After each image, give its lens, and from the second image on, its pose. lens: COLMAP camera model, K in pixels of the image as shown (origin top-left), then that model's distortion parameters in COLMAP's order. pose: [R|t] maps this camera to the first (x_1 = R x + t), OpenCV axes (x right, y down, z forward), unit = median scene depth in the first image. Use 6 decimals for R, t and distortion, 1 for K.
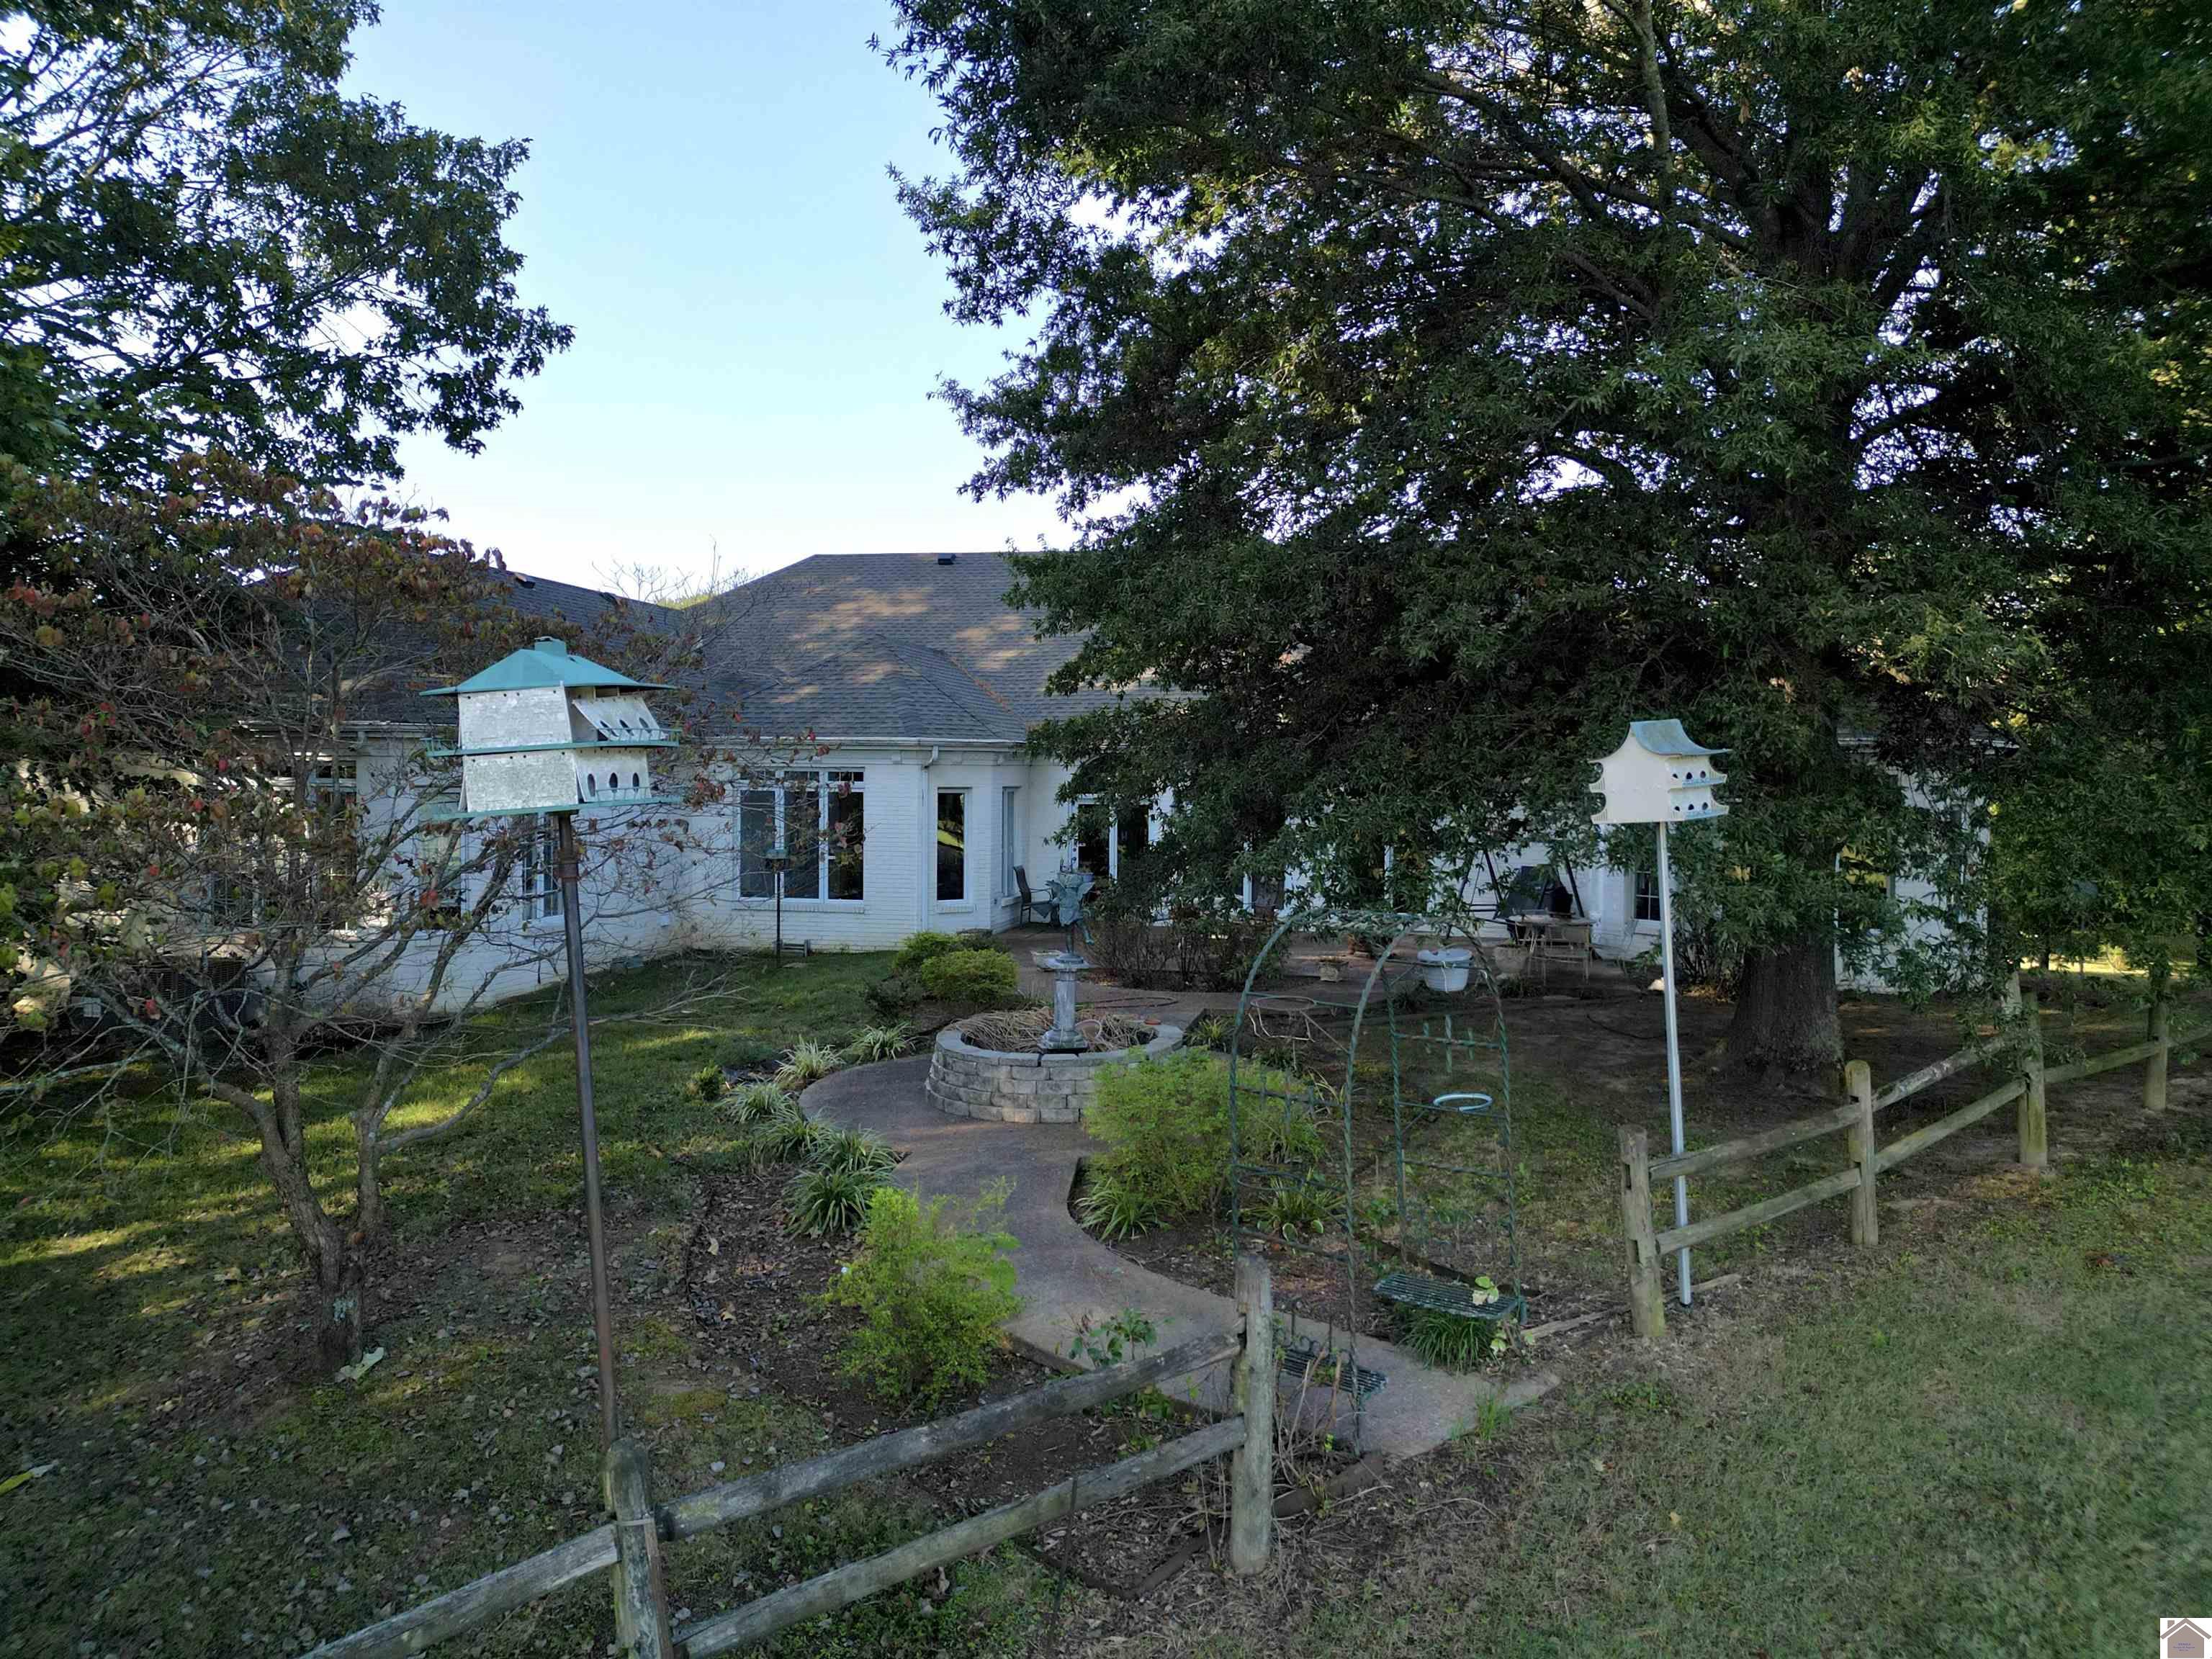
lens RADIAL K [[1577.6, 0, 1106.0], [0, 1577.6, 829.5], [0, 0, 1]] dist [0.062882, -0.055588]
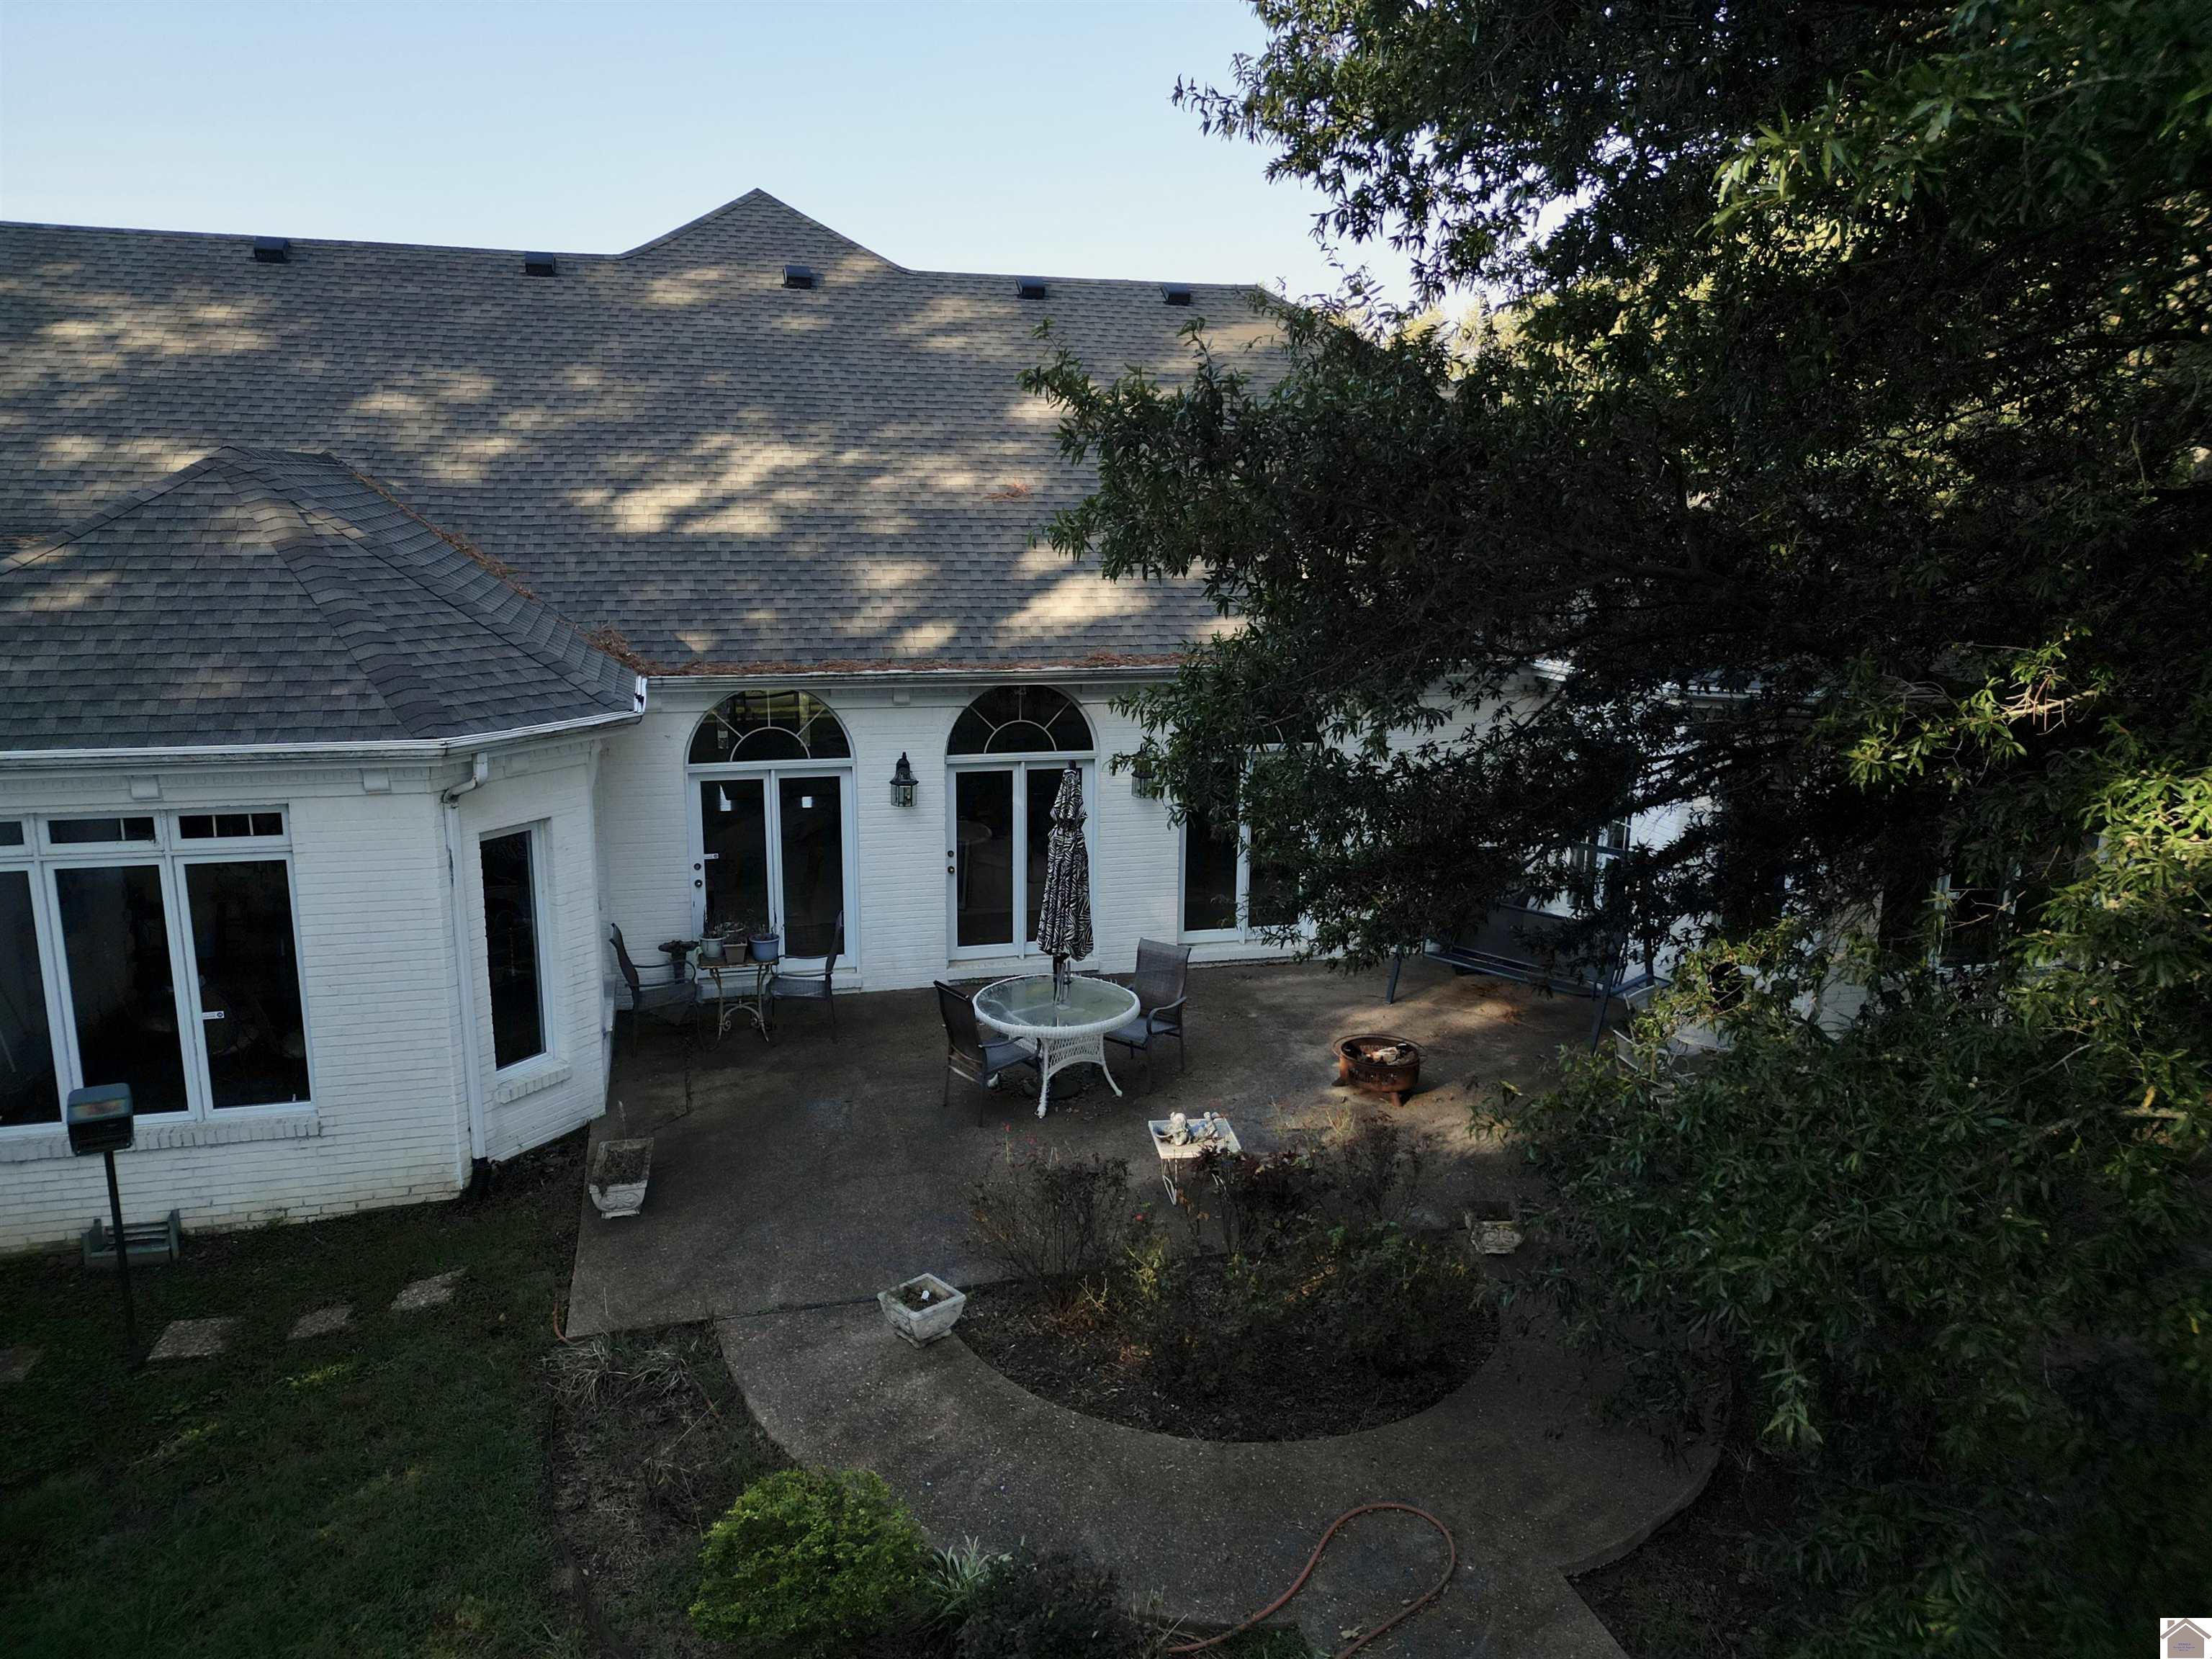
lens RADIAL K [[1577.6, 0, 1106.0], [0, 1577.6, 829.5], [0, 0, 1]] dist [0.062882, -0.055588]
pose [[0.915768, -0.098288, 0.389498, -0.117950], [0.029368, 0.983392, 0.179104, -0.098390], [-0.400632, -0.152579, 0.903445, 0.533426]]
